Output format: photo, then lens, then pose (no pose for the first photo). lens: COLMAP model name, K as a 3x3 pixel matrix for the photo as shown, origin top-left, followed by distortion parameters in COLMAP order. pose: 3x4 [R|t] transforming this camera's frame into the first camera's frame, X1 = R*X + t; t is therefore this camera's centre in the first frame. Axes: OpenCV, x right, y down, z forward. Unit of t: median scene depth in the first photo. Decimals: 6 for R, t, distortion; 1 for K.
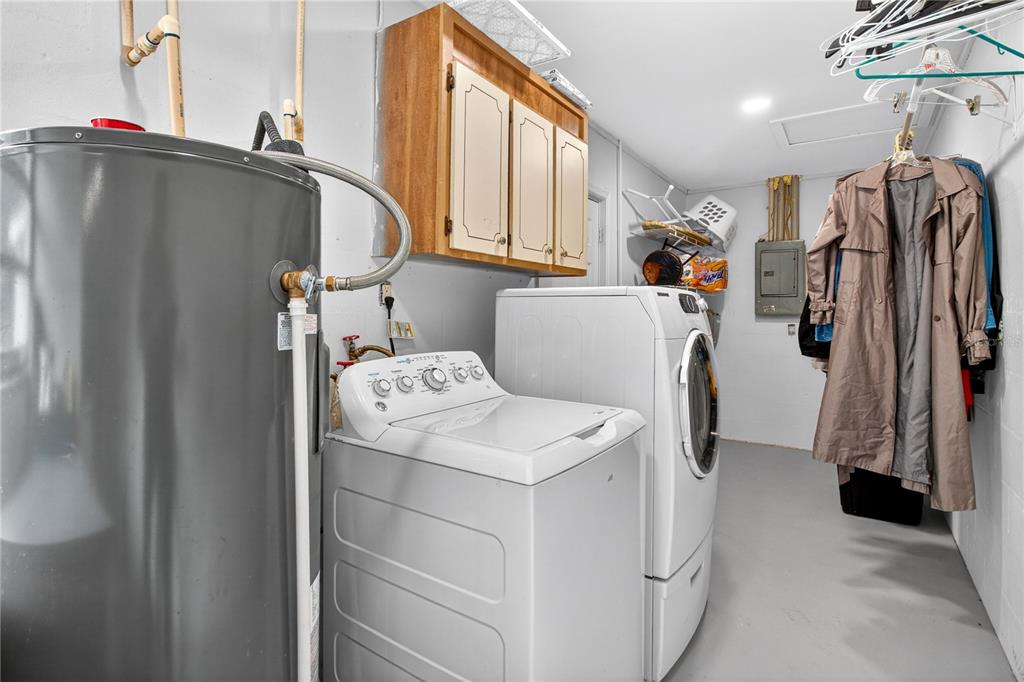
lens RADIAL K [[496.9, 0, 512.1], [0, 496.9, 307.6], [0, 0, 1]] dist [-0.000584, -0.000083]
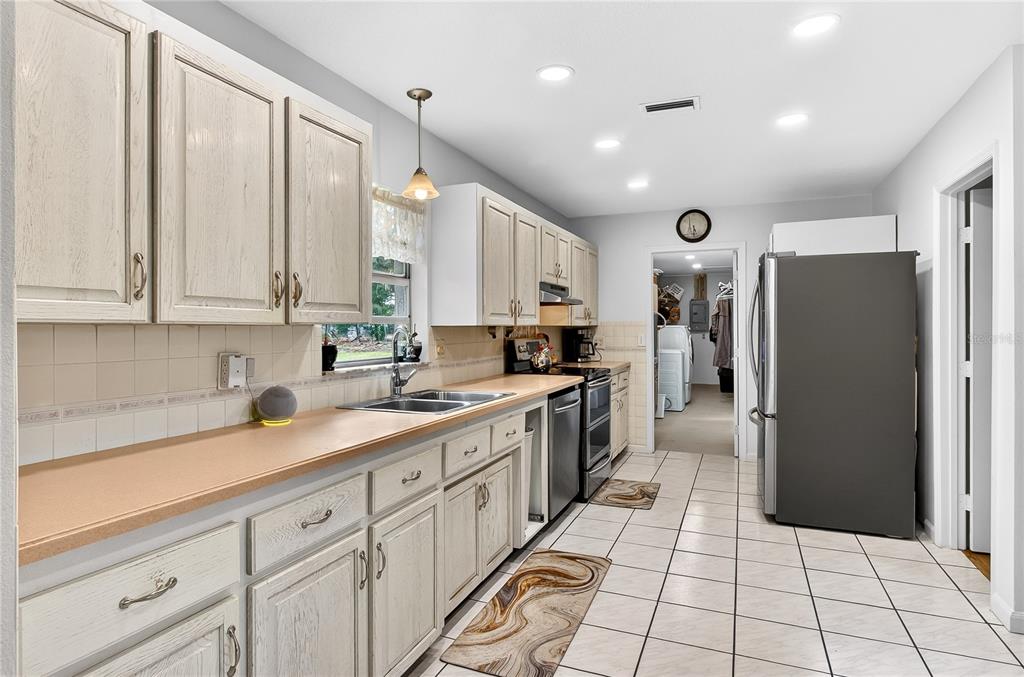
lens RADIAL K [[567.7, 0, 511.0], [0, 567.7, 325.8], [0, 0, 1]] dist [-0.000600, -0.000332]
pose [[0.977130, -0.001474, 0.212636, -1.859393], [0.000085, 0.999979, 0.006543, -0.055426], [-0.212641, -0.006375, 0.977110, -2.968648]]
